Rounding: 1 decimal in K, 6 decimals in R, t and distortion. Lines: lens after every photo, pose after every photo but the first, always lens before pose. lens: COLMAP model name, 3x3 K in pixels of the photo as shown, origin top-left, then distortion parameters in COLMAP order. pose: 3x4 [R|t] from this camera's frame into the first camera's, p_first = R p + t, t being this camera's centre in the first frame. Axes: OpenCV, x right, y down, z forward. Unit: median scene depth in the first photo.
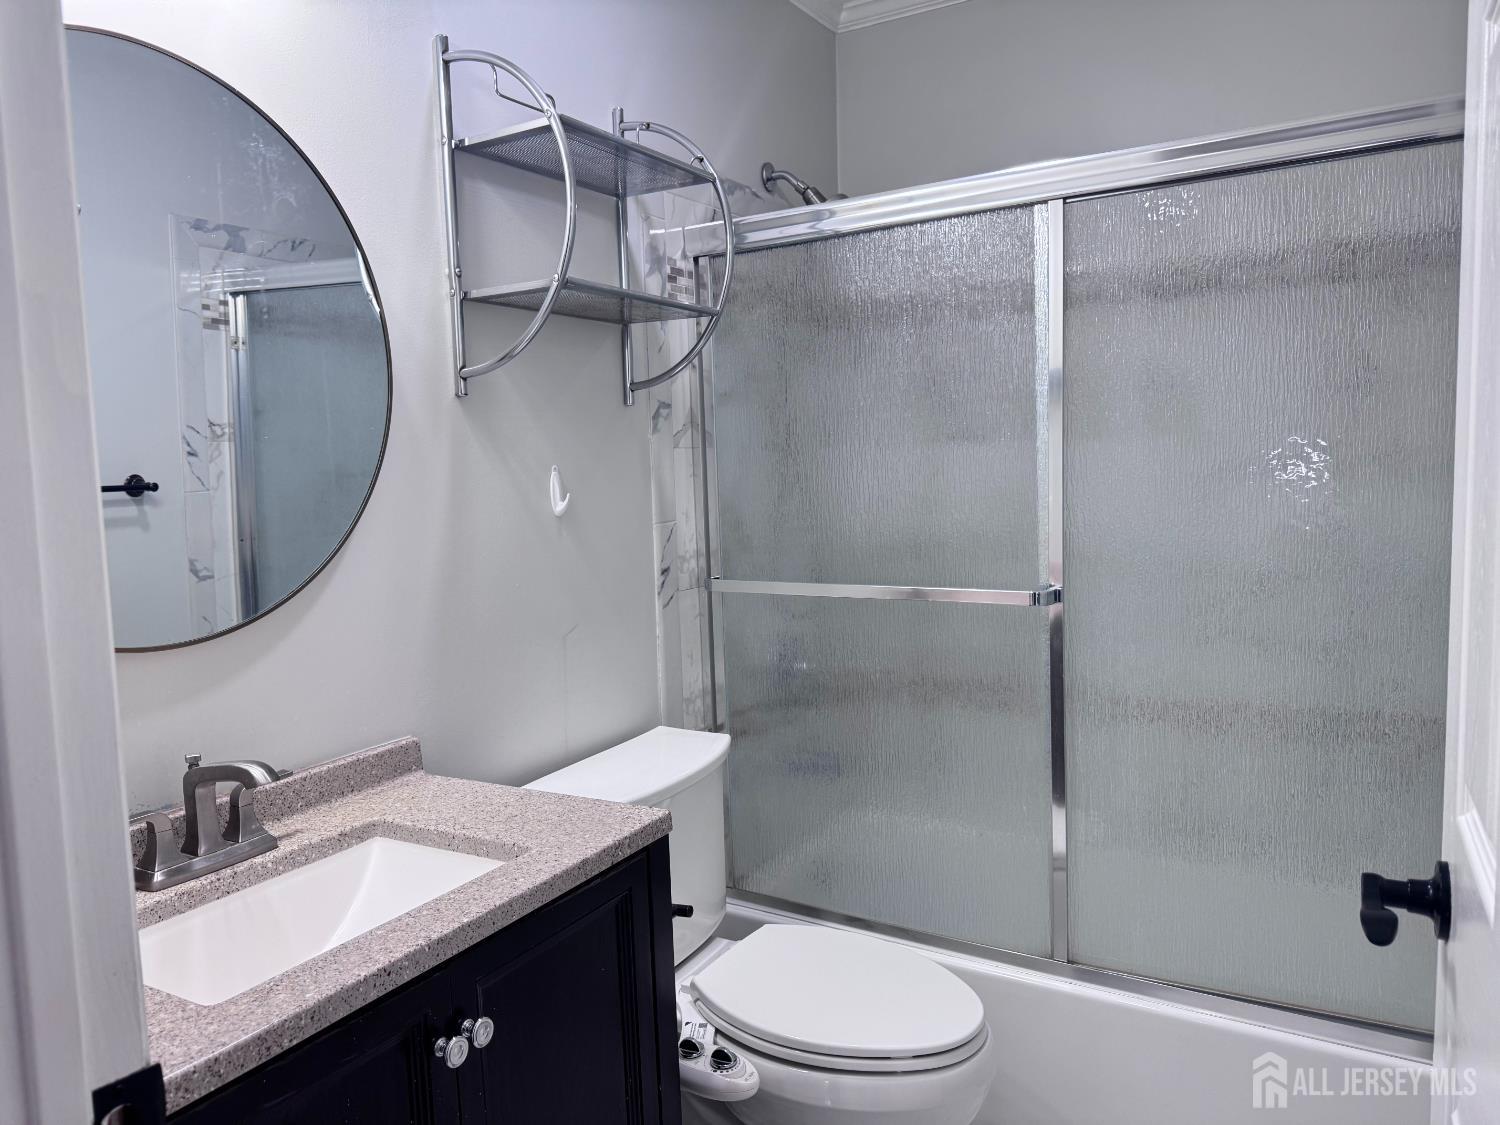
lens RADIAL K [[1057.2, 0, 744.5], [0, 1057.2, 559.9], [0, 0, 1]] dist [0.069135, -0.071509]
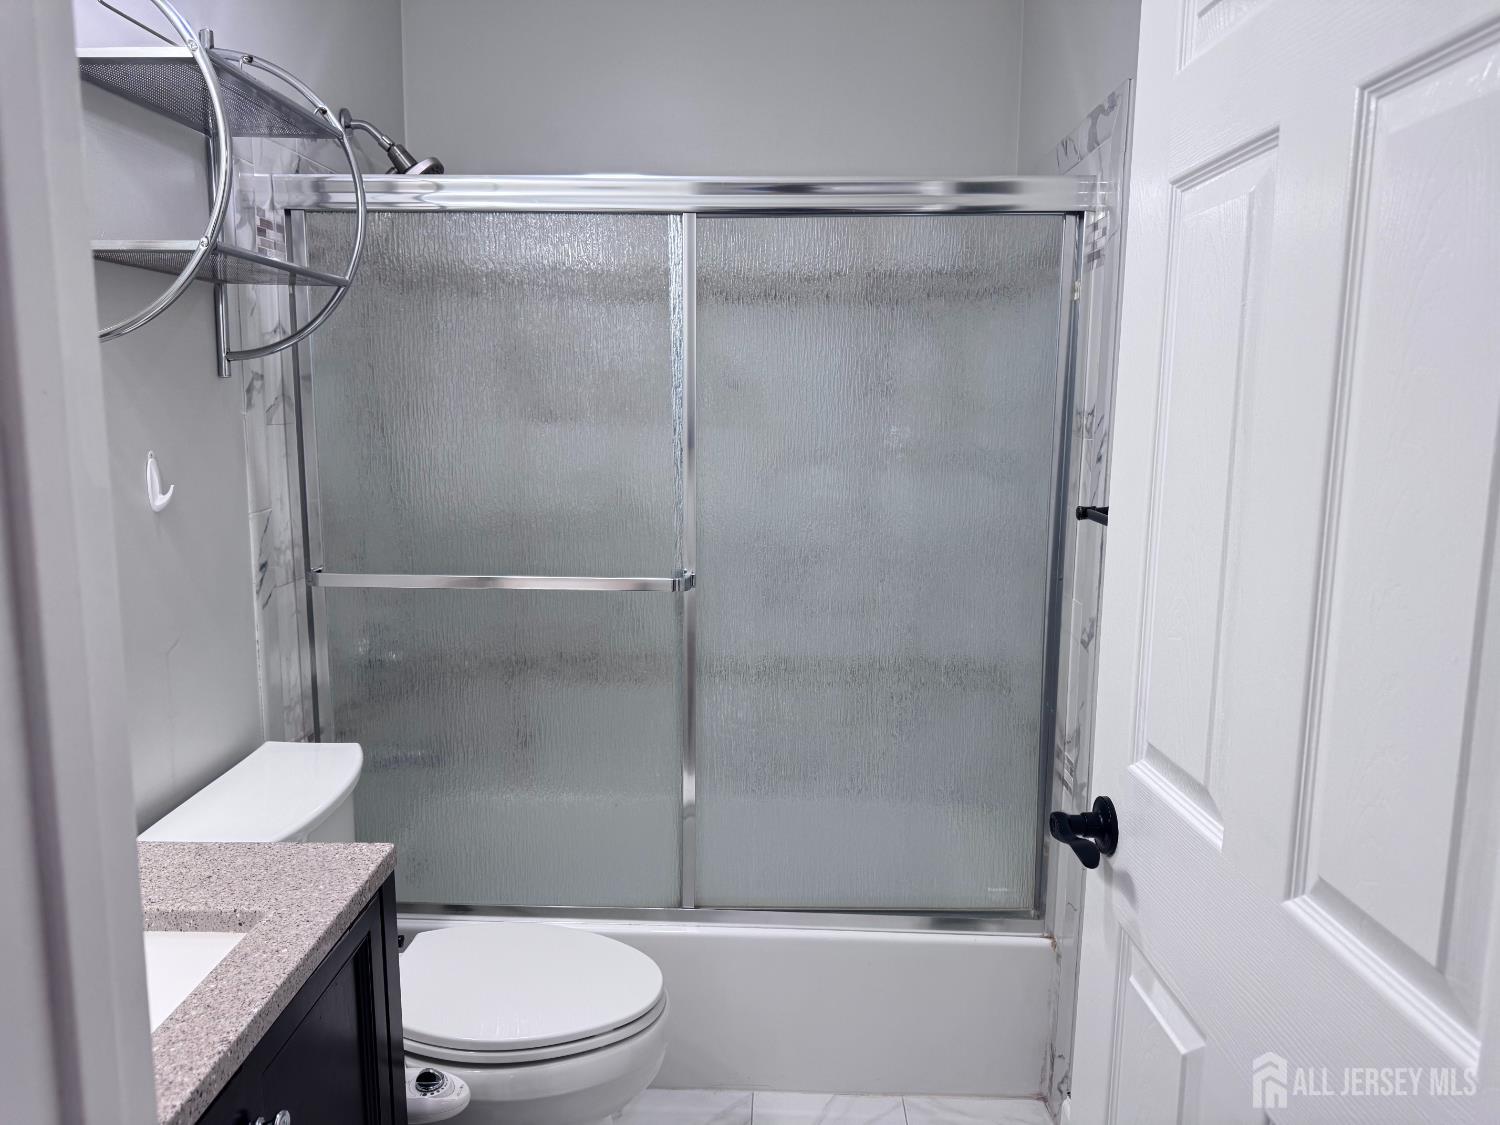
lens RADIAL K [[1057.2, 0, 753.2], [0, 1057.2, 565.9], [0, 0, 1]] dist [0.069135, -0.071509]
pose [[0.867814, -0.034338, 0.495701, -0.173786], [0.006980, 0.998353, 0.056937, -0.040127], [-0.496840, -0.045951, 0.866625, 0.023742]]
